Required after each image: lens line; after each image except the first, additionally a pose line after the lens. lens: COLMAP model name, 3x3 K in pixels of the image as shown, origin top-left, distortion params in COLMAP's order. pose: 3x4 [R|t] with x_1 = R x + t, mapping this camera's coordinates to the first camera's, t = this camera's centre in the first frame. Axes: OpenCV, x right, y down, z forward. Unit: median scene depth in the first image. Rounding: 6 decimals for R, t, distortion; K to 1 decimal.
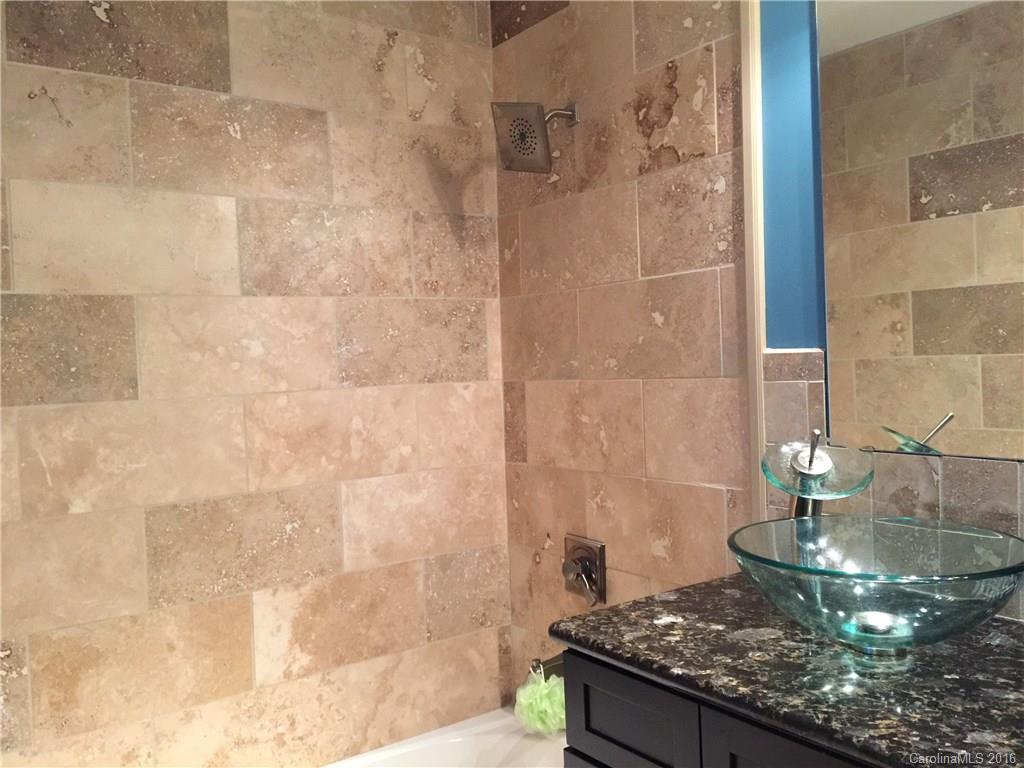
lens RADIAL K [[904.3, 0, 512.6], [0, 904.3, 384.1], [0, 0, 1]] dist [0.083628, 0.000989]
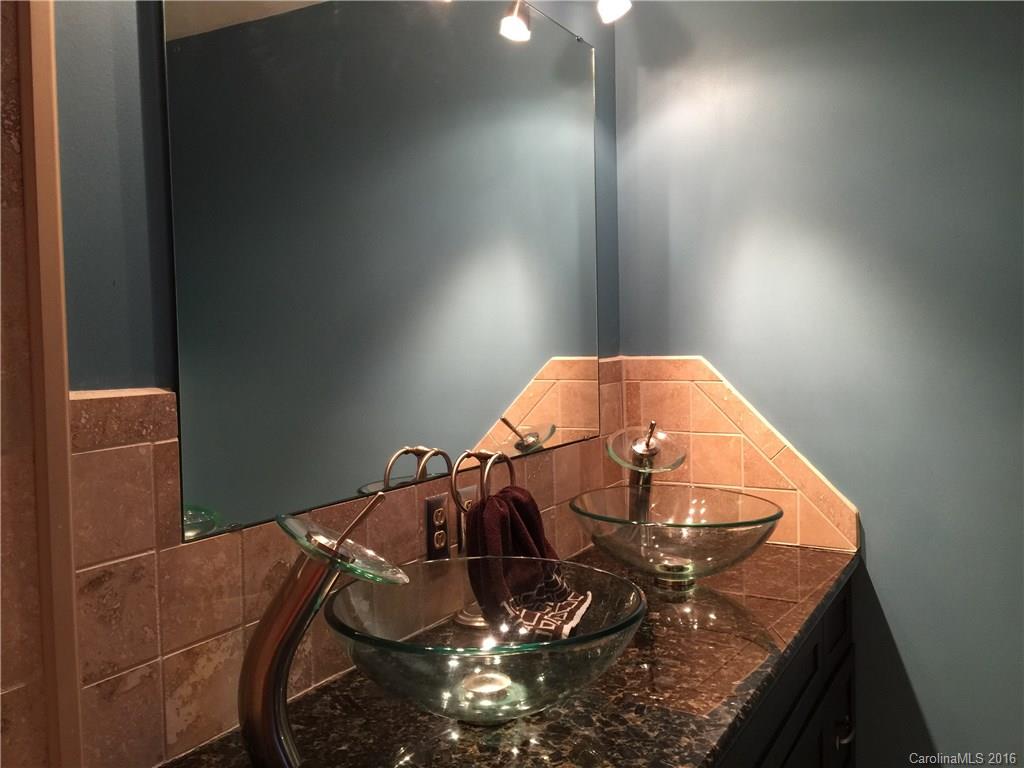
lens RADIAL K [[904.3, 0, 513.3], [0, 904.3, 381.0], [0, 0, 1]] dist [0.083628, 0.000989]
pose [[-0.428004, 0.007689, 0.903744, -0.330562], [0.062980, 0.997787, 0.021337, -0.042310], [-0.901580, 0.066050, -0.427541, 1.058825]]
